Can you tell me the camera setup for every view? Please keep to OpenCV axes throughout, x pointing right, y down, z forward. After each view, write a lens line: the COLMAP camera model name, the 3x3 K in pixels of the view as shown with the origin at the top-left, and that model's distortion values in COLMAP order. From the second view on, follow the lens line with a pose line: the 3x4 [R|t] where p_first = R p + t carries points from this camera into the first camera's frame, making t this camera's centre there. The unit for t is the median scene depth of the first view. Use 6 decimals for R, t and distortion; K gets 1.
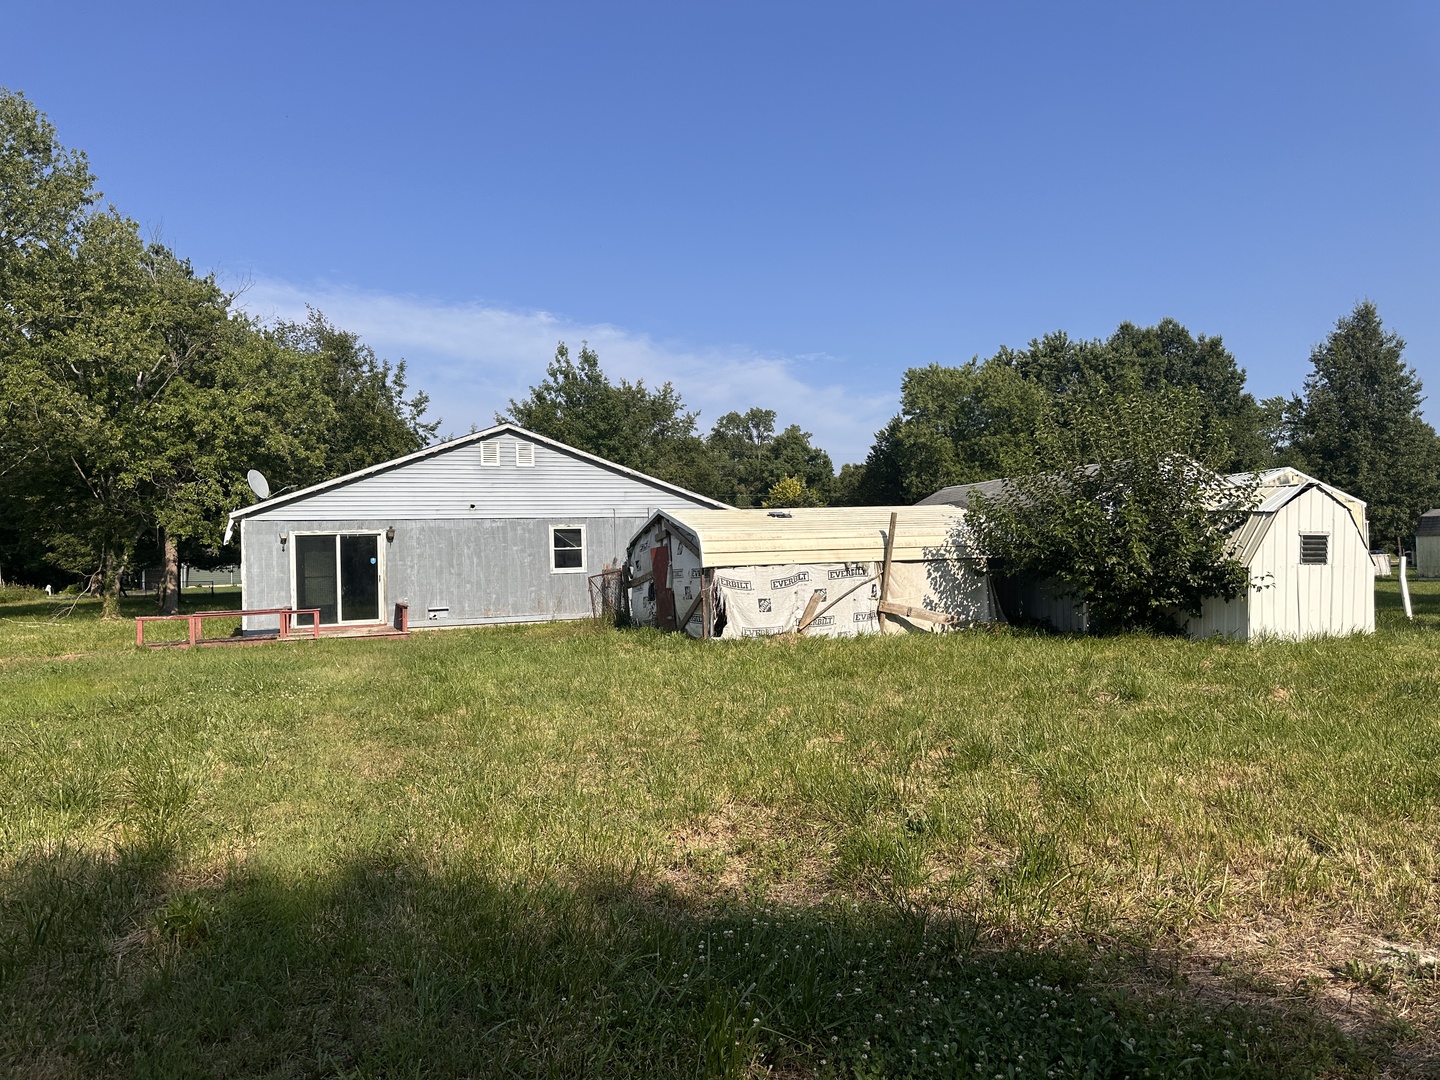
lens RADIAL K [[1001.5, 0, 720.0], [0, 1001.5, 540.0], [0, 0, 1]] dist [0.141755, -0.193149]
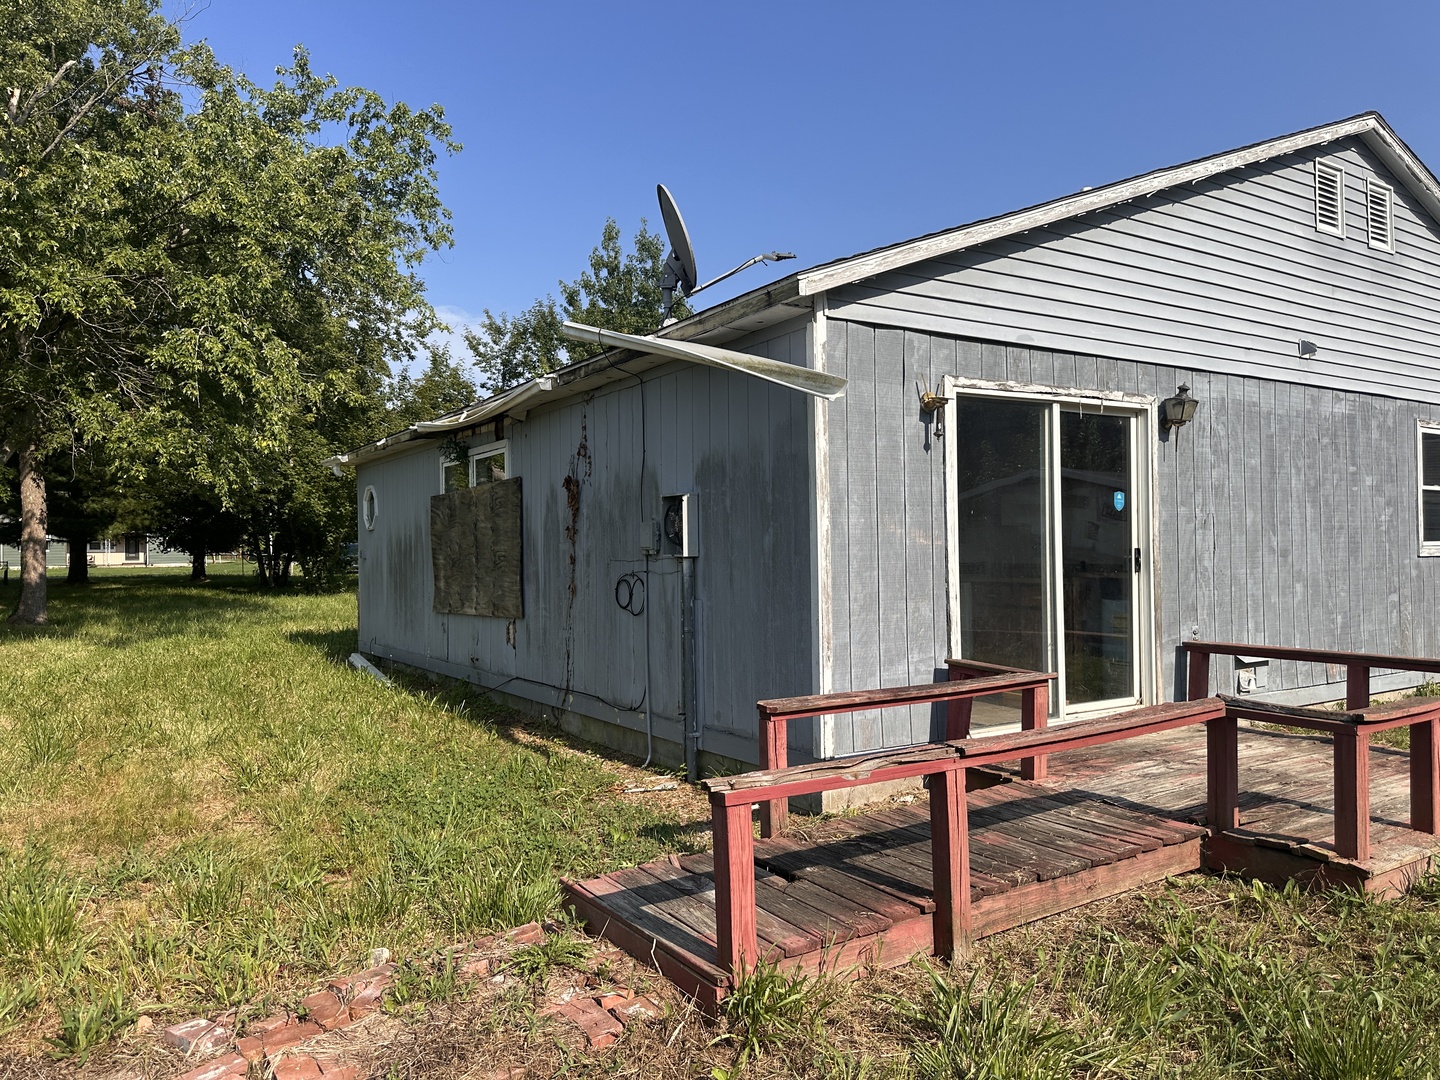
lens RADIAL K [[1001.5, 0, 720.0], [0, 1001.5, 540.0], [0, 0, 1]] dist [0.141755, -0.193149]
pose [[0.980514, 0.023113, 0.195083, -0.510016], [-0.025190, 0.999649, 0.008174, 0.032348], [-0.194826, -0.012929, 0.980753, 0.724142]]
